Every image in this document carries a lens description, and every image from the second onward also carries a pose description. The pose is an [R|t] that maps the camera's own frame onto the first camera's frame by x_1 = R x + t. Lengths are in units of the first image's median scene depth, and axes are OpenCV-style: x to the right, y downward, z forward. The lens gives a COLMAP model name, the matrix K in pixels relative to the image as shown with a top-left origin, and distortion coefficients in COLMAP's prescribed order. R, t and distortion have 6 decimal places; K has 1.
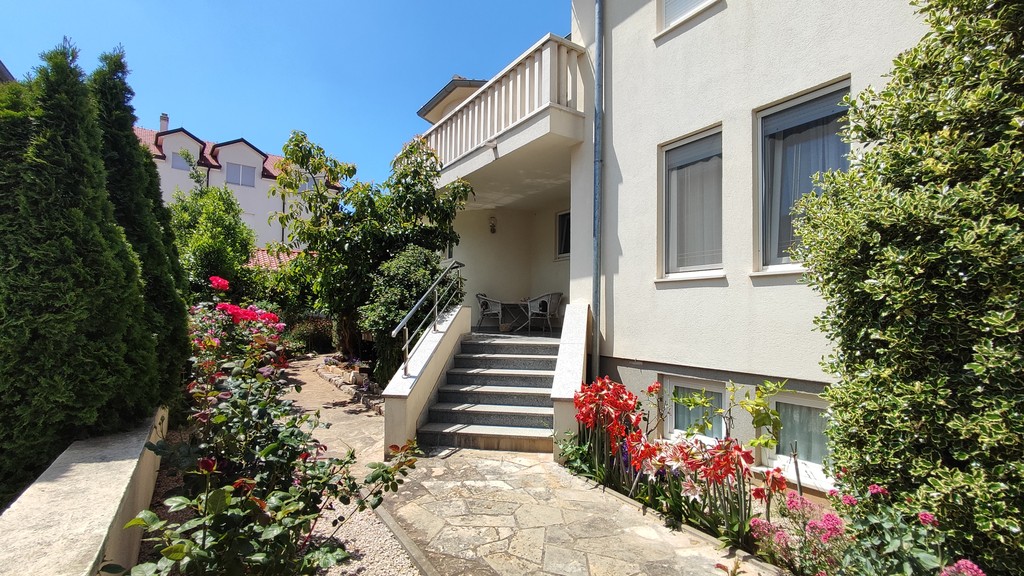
lens RADIAL K [[470.1, 0, 508.0], [0, 470.1, 298.3], [0, 0, 1]] dist [-0.003620, -0.001312]
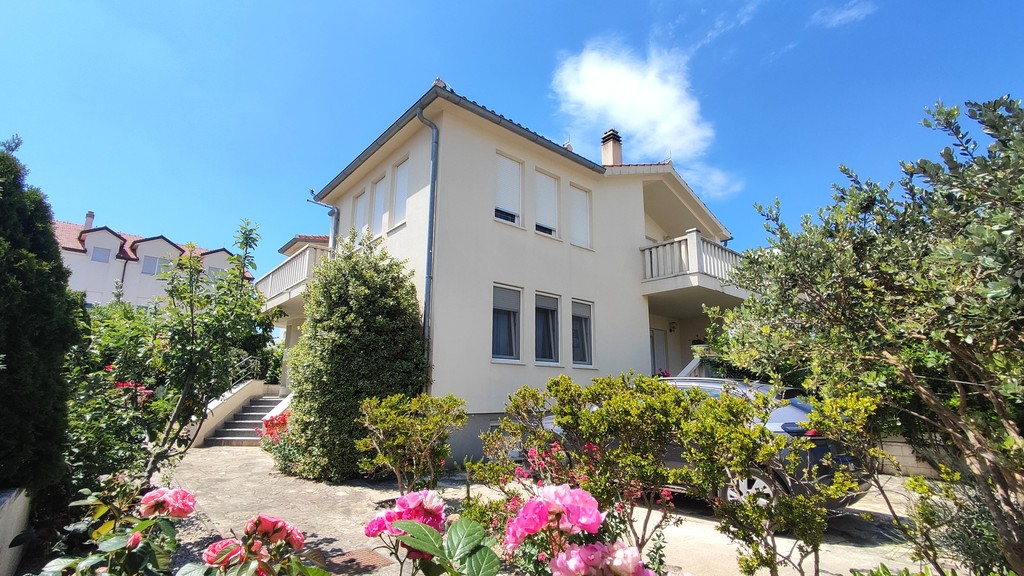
lens RADIAL K [[470.1, 0, 508.0], [0, 470.1, 298.3], [0, 0, 1]] dist [-0.003620, -0.001312]
pose [[0.992212, 0.014602, 0.123703, 0.147814], [0.004960, 0.987685, -0.156375, -0.002218], [-0.124463, 0.155771, 0.979921, -0.226815]]
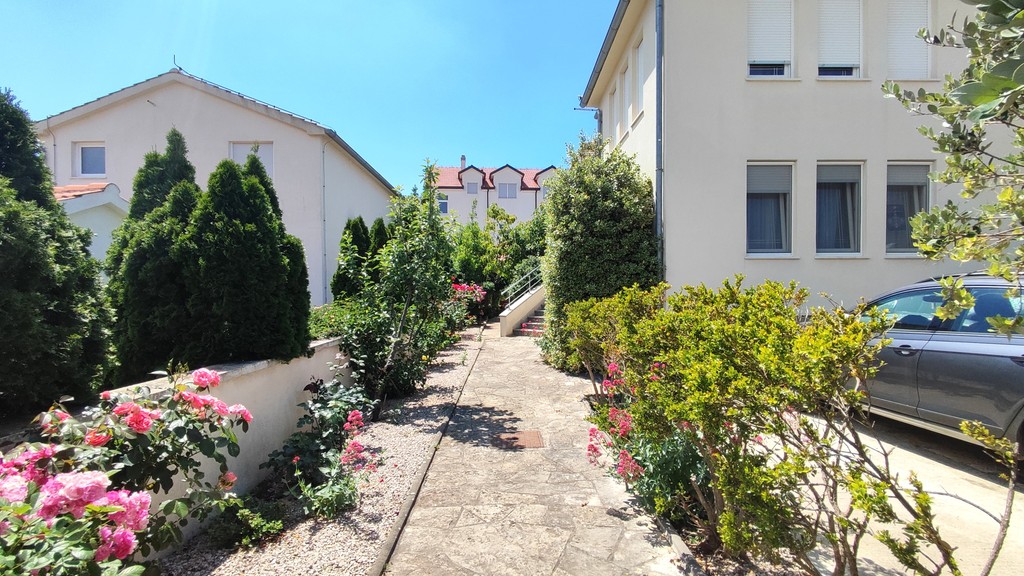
lens RADIAL K [[470.1, 0, 508.0], [0, 470.1, 298.3], [0, 0, 1]] dist [-0.003620, -0.001312]
pose [[0.837708, -0.011741, -0.545992, 0.208056], [0.043559, 0.998020, 0.045371, -0.004455], [0.544378, -0.061791, 0.836561, -0.209405]]
